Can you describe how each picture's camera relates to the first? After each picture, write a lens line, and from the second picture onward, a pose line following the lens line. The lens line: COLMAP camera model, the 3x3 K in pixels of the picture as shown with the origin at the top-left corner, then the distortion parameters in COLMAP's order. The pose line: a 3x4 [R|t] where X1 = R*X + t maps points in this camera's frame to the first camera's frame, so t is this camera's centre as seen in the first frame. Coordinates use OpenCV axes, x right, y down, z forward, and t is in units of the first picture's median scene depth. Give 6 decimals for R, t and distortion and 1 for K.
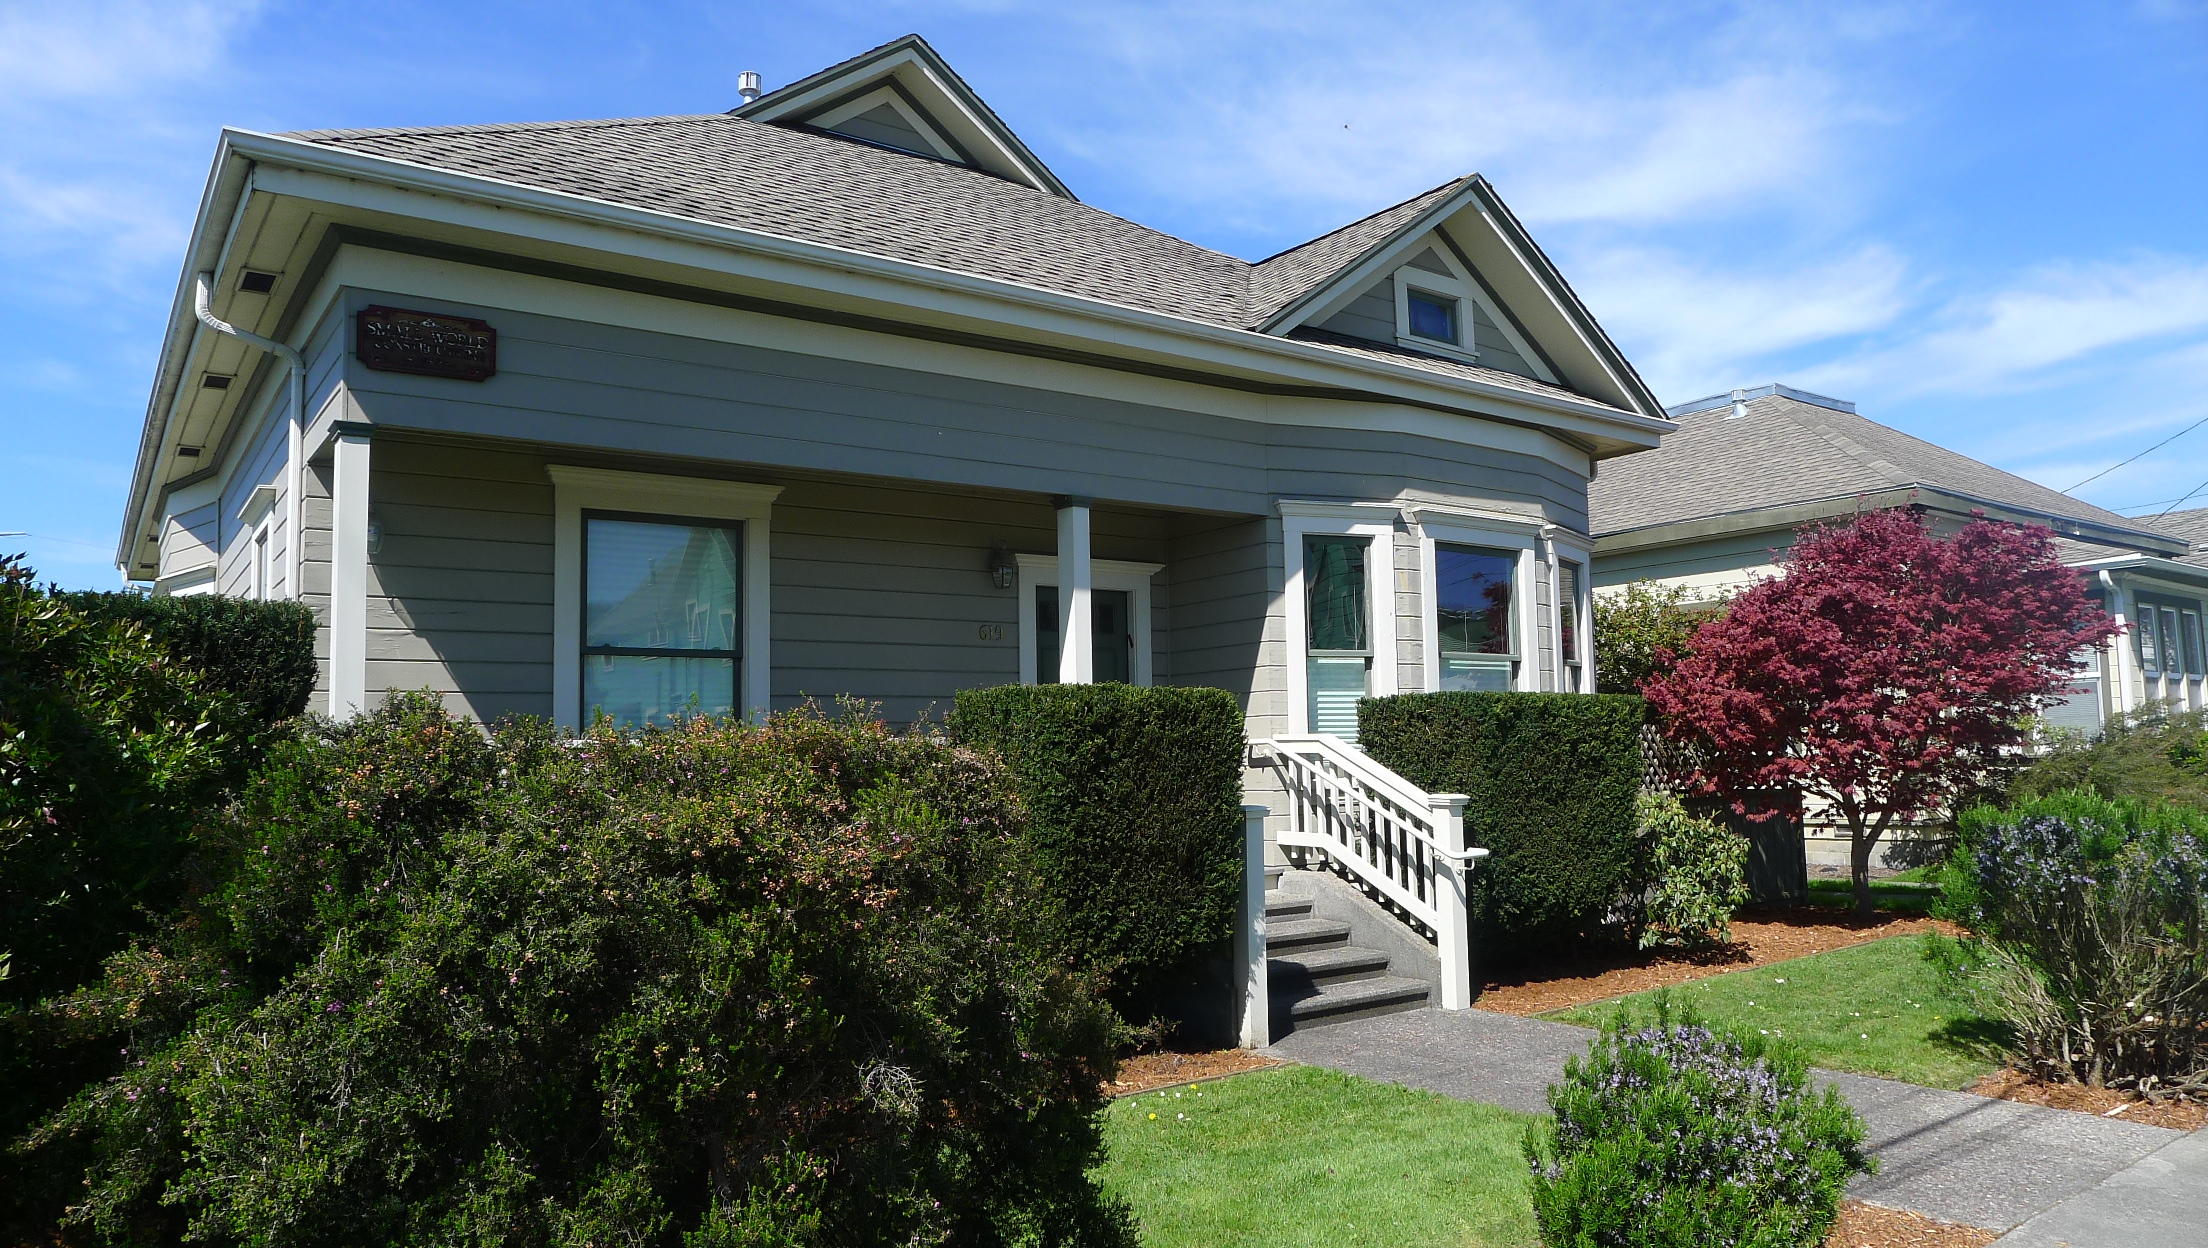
lens RADIAL K [[1476.6, 0, 1090.3], [0, 1476.6, 623.5], [0, 0, 1]] dist [-0.048017, 0.016189]
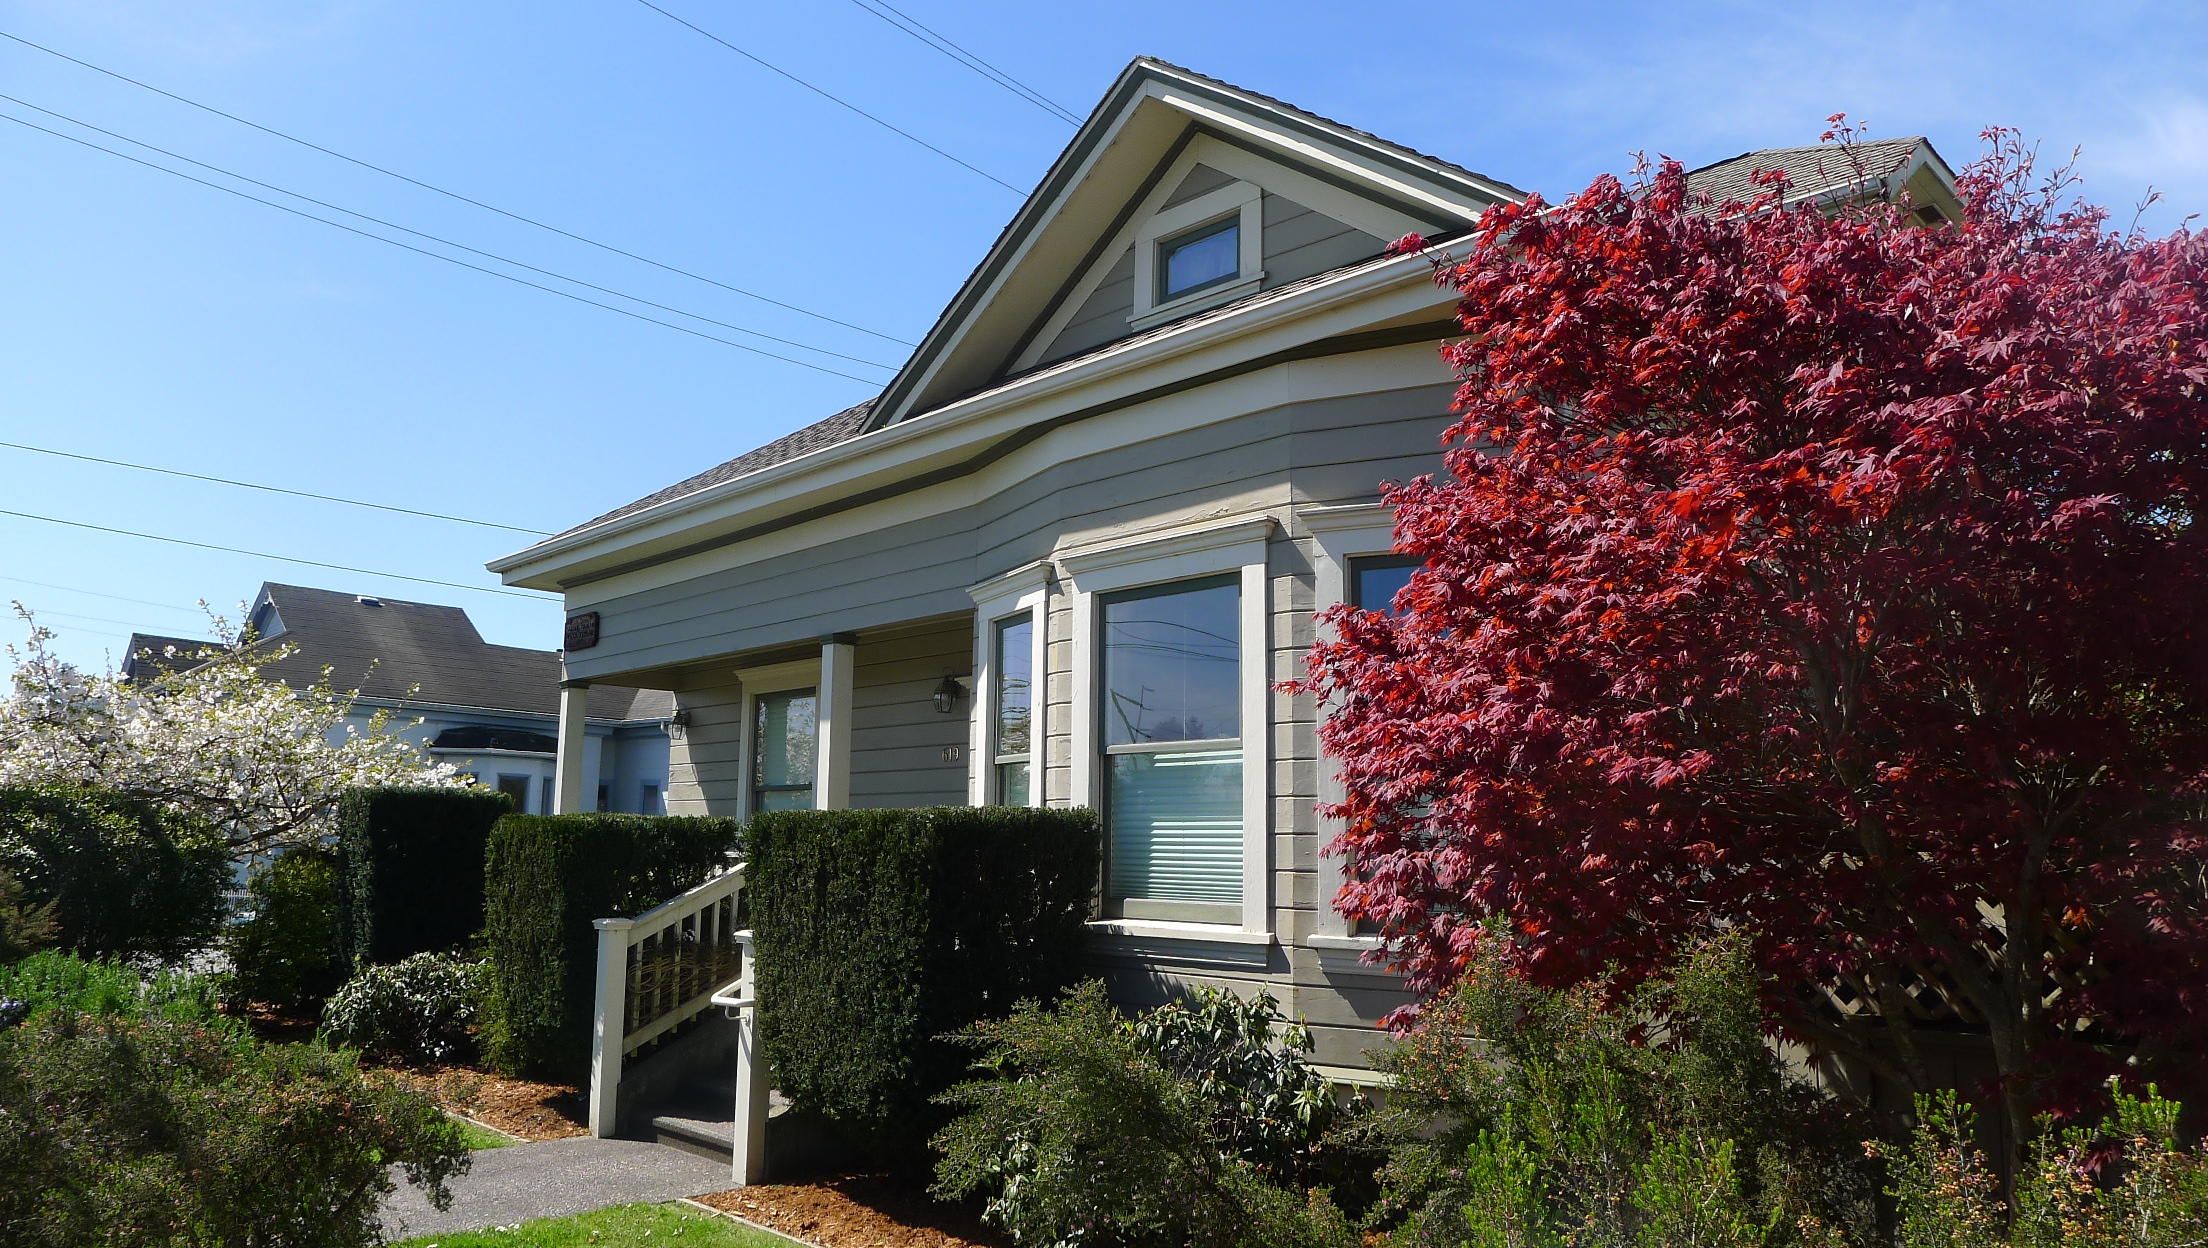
lens RADIAL K [[1476.6, 0, 1090.7], [0, 1476.6, 617.7], [0, 0, 1]] dist [-0.048017, 0.016189]
pose [[0.132856, -0.135859, -0.981780, 1.069931], [0.073045, 0.989209, -0.127002, 0.054160], [0.988440, -0.054841, 0.141346, 1.010963]]
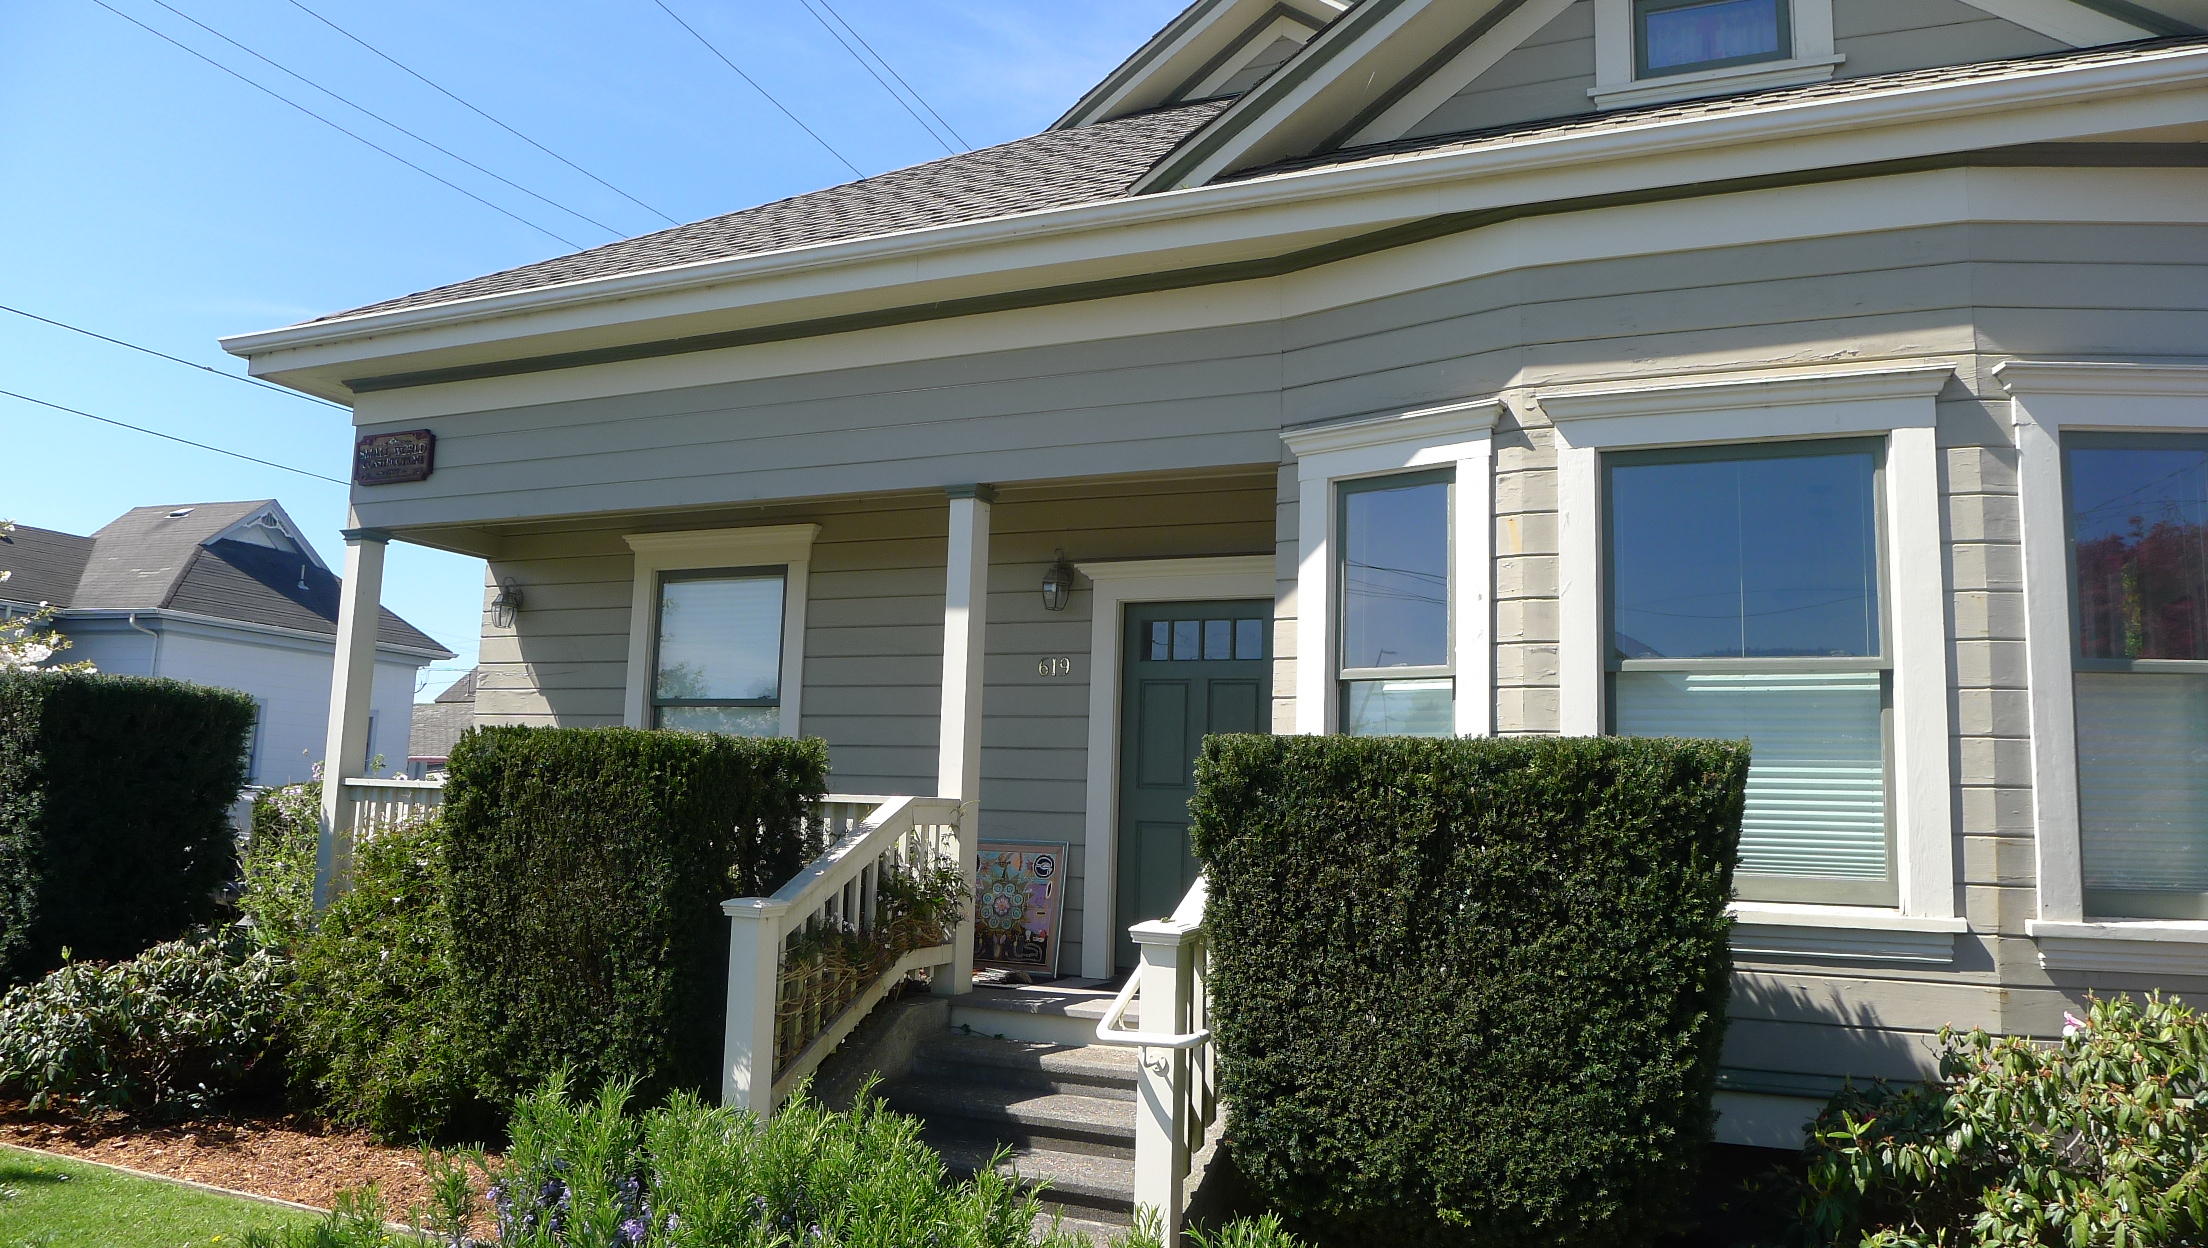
lens RADIAL K [[1476.6, 0, 1117.3], [0, 1476.6, 608.2], [0, 0, 1]] dist [-0.048017, 0.016189]
pose [[0.509302, -0.083319, -0.856545, 0.668993], [0.036739, 0.996500, -0.075088, 0.037543], [0.859803, 0.006774, 0.510581, 0.660195]]
